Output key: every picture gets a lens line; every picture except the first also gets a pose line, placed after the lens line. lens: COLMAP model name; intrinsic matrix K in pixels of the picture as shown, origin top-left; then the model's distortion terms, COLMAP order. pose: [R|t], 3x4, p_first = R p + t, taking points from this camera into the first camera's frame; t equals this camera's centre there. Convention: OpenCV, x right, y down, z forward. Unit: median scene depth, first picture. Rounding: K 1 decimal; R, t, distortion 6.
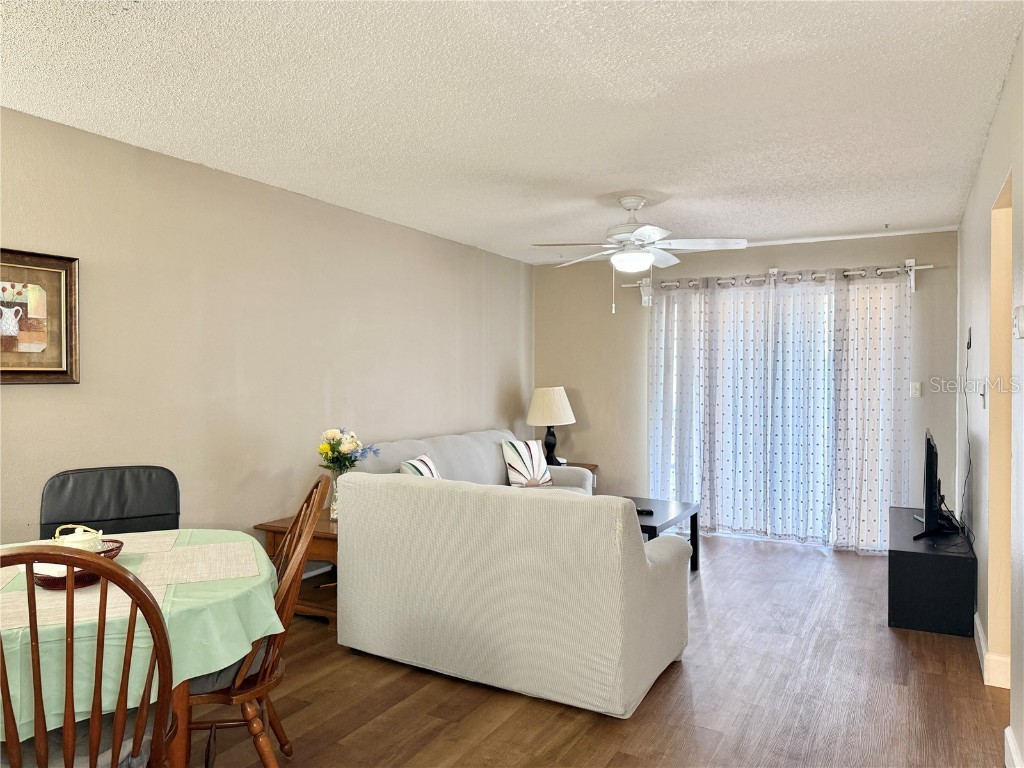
lens RADIAL K [[732.6, 0, 512.0], [0, 732.6, 384.0], [0, 0, 1]] dist [0.103460, -0.211014]
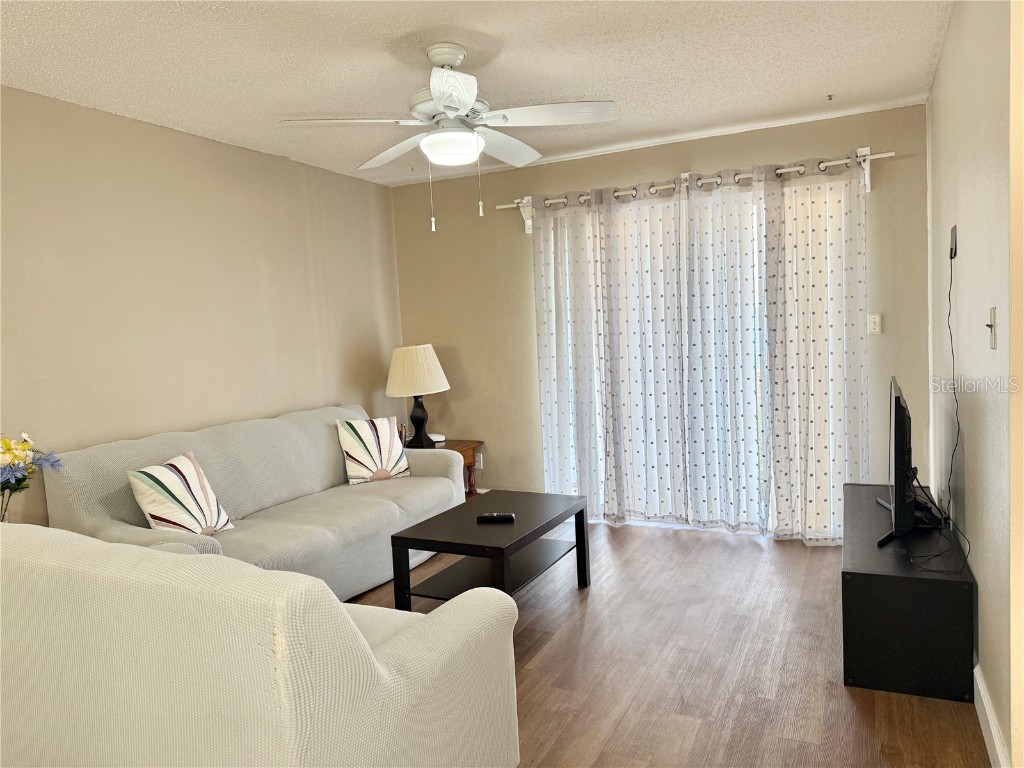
lens RADIAL K [[732.6, 0, 512.0], [0, 732.6, 384.0], [0, 0, 1]] dist [0.103460, -0.211014]
pose [[0.997503, -0.053975, 0.045545, 0.137892], [0.051179, 0.996857, 0.060466, 0.003789], [-0.048665, -0.057984, 0.997131, 0.260106]]
